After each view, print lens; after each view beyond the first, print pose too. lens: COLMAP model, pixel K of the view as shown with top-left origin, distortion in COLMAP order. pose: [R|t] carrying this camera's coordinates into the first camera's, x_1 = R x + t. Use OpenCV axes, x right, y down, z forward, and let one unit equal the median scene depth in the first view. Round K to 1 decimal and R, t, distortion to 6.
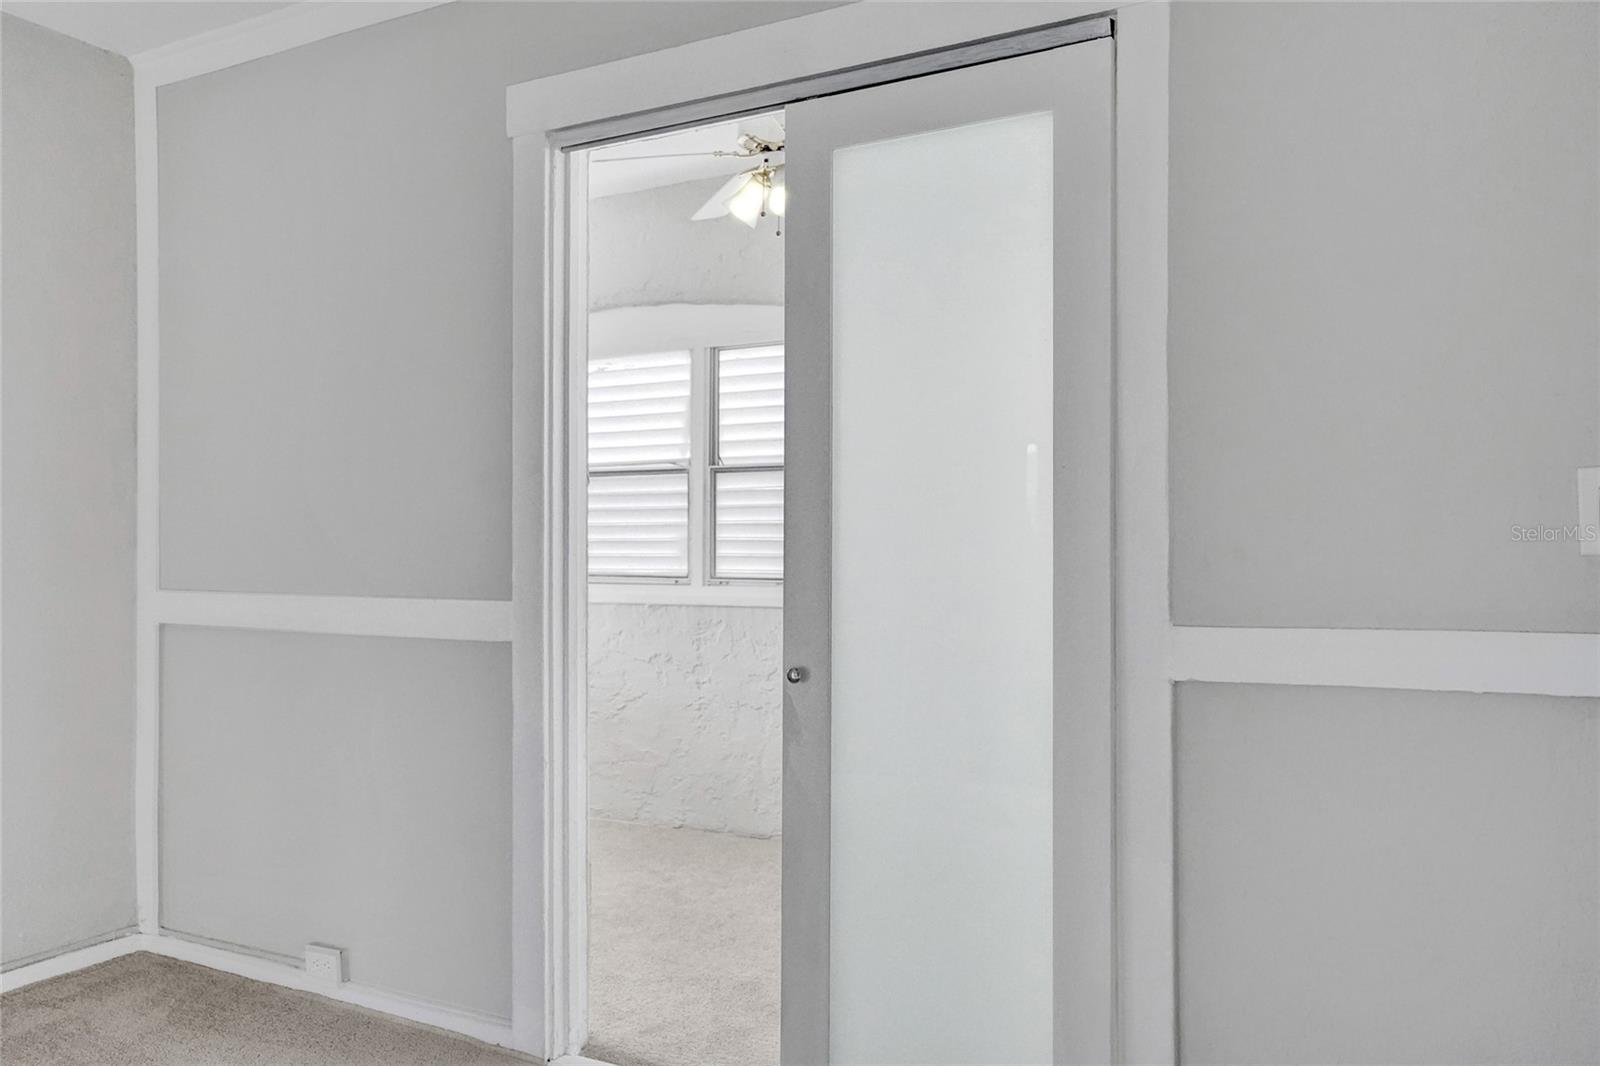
lens RADIAL K [[1250.3, 0, 798.6], [0, 1250.3, 529.2], [0, 0, 1]] dist [-0.015190, -0.001750]
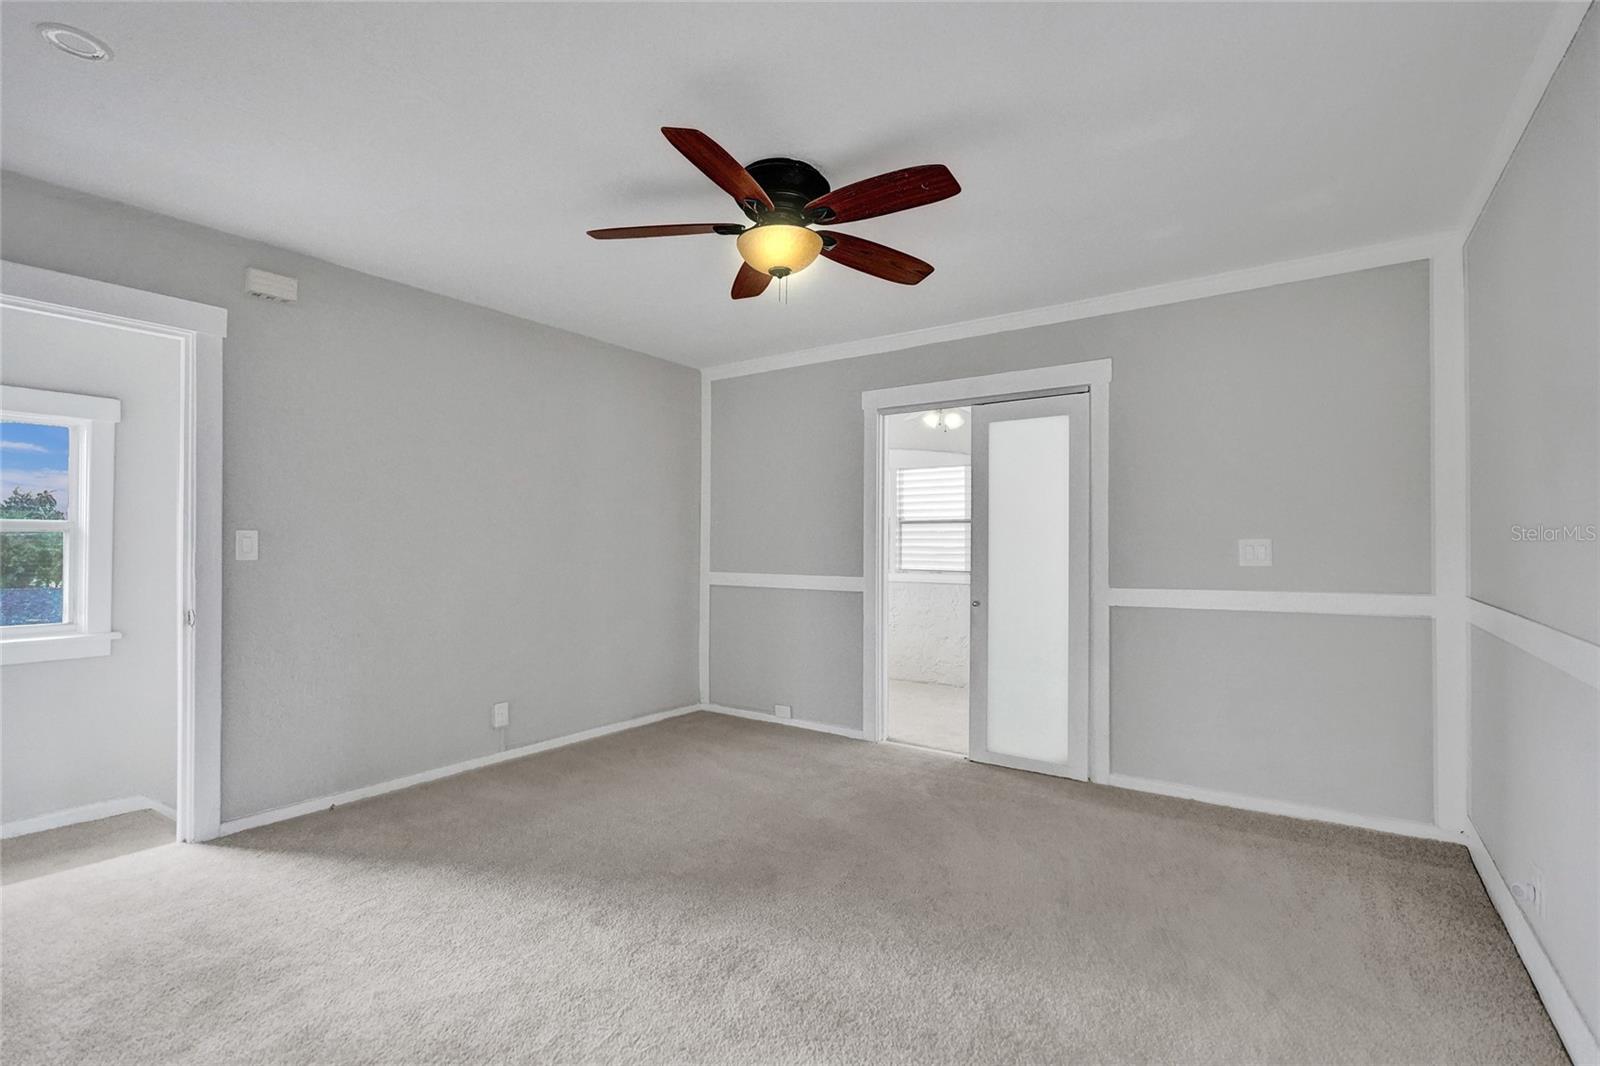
lens RADIAL K [[749.1, 0, 801.9], [0, 749.1, 527.2], [0, 0, 1]] dist [0.000119, -0.000204]
pose [[0.996278, 0.007123, -0.085902, -0.221547], [-0.008605, 0.999820, -0.016891, -0.024731], [0.085766, 0.017567, 0.996160, -0.669872]]
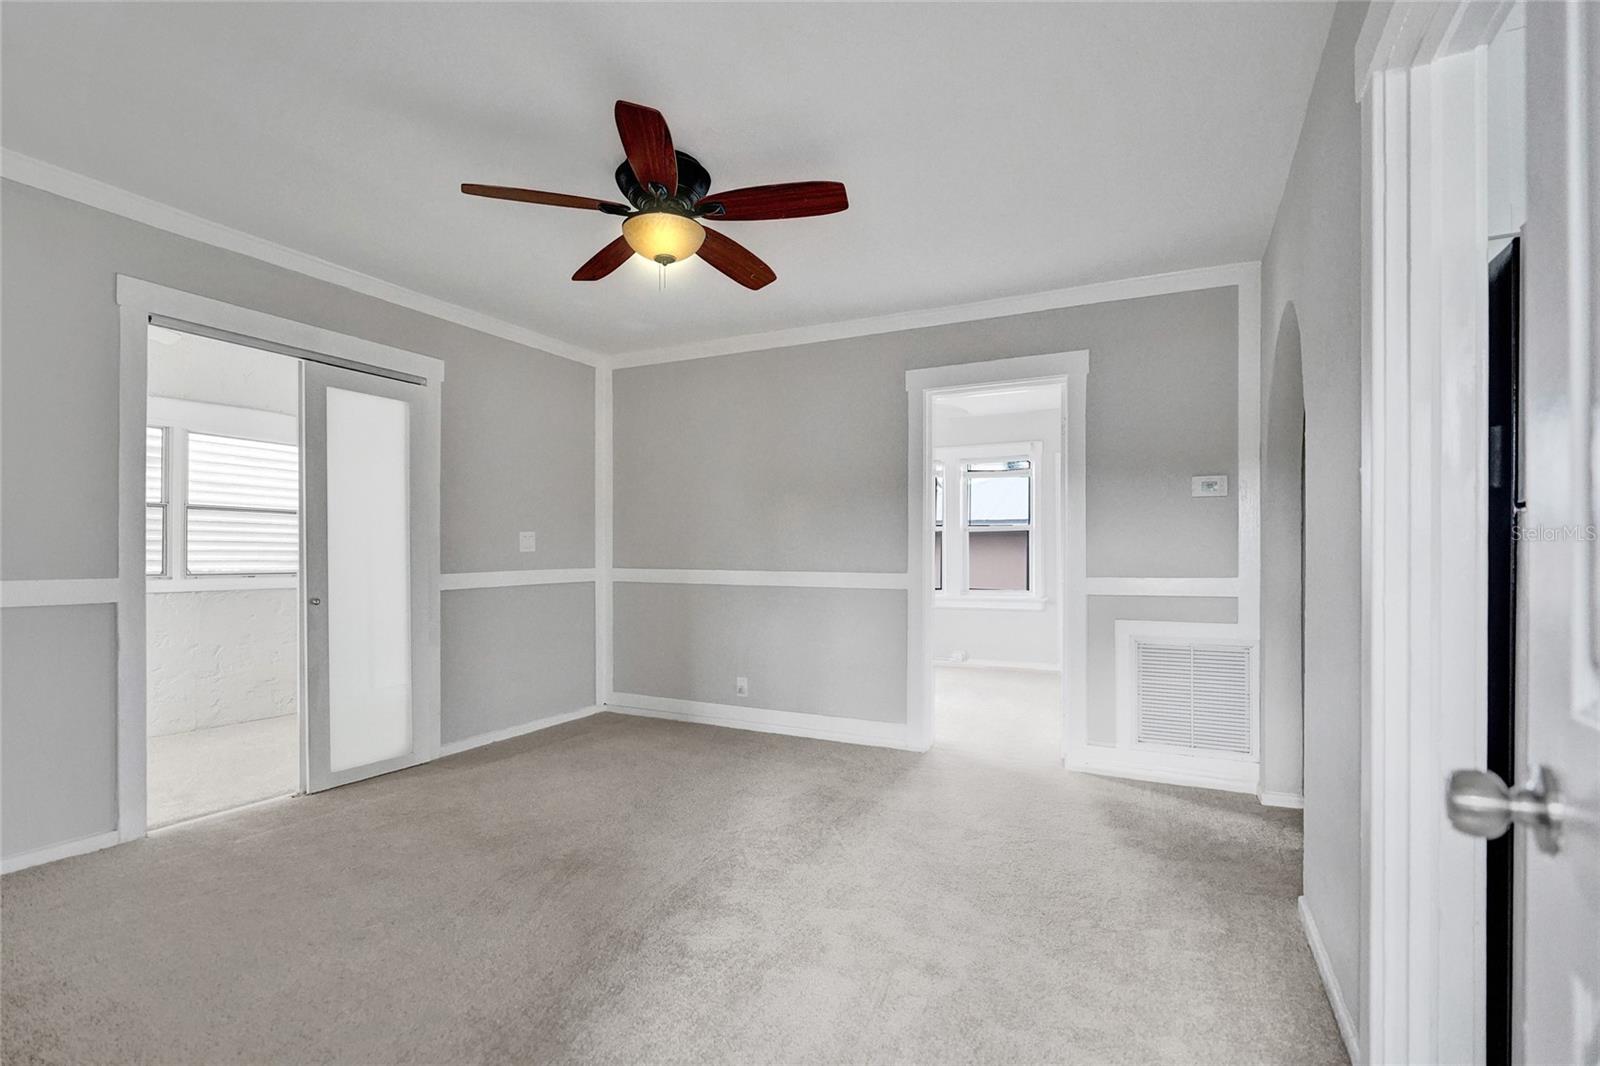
lens RADIAL K [[739.3, 0, 801.5], [0, 739.3, 539.5], [0, 0, 1]] dist [0.000827, -0.000754]
pose [[-0.047305, 0.028347, 0.998478, -1.270515], [-0.000142, 0.999597, -0.028386, 0.032623], [-0.998881, -0.001484, -0.047281, 0.119498]]
